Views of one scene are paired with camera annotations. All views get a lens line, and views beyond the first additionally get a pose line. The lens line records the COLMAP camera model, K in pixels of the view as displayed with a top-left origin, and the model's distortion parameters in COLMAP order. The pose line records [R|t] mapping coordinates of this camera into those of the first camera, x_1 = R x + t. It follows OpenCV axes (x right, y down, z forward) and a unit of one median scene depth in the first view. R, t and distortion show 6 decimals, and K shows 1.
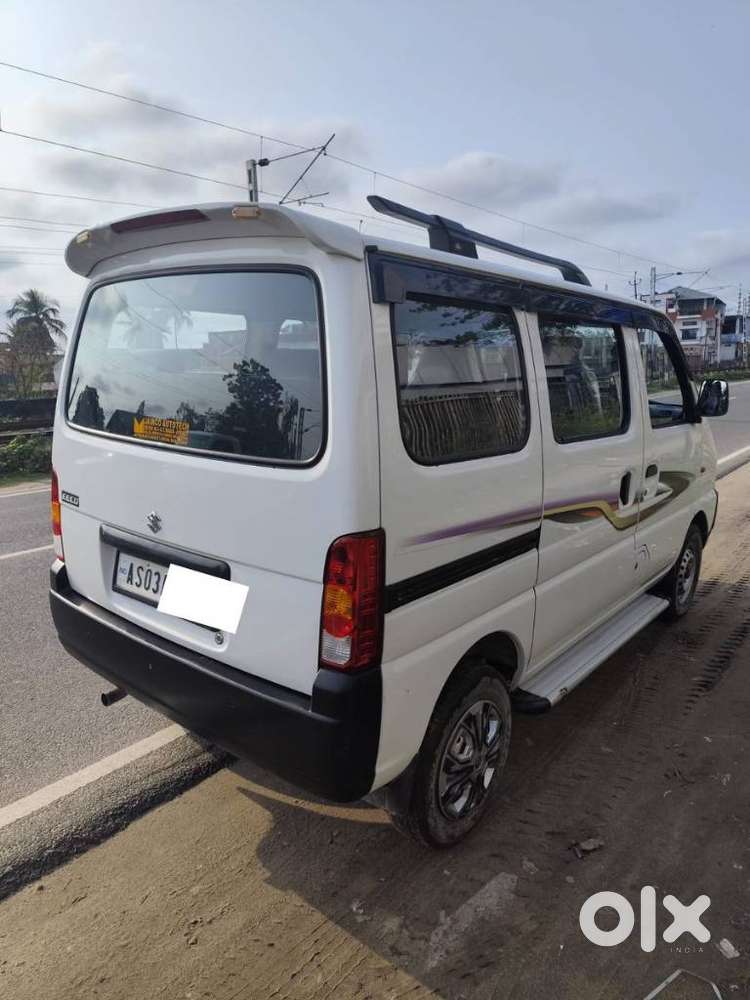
lens RADIAL K [[681.9, 0, 374.4], [0, 681.9, 508.0], [0, 0, 1]] dist [0.037669, -0.036906]
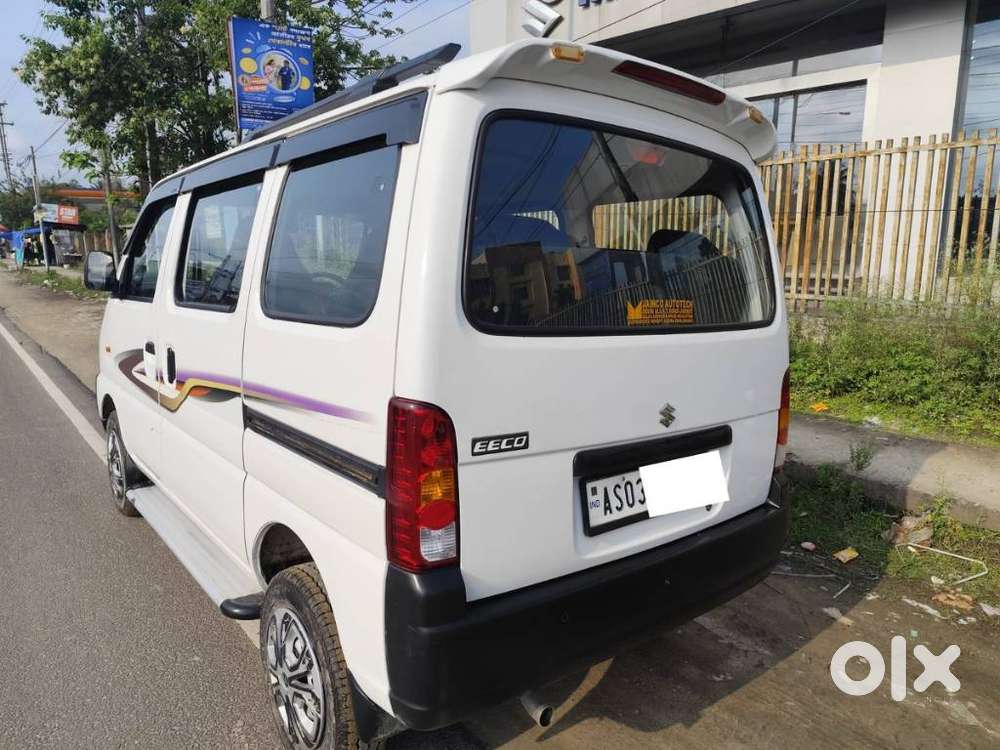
lens RADIAL K [[681.9, 0, 498.7], [0, 681.9, 377.7], [0, 0, 1]] dist [0.037669, -0.036906]
pose [[0.202490, -0.152165, 0.967390, -1.118291], [0.184279, 0.976127, 0.114967, -0.155400], [-0.961790, 0.154990, 0.225697, 0.919790]]
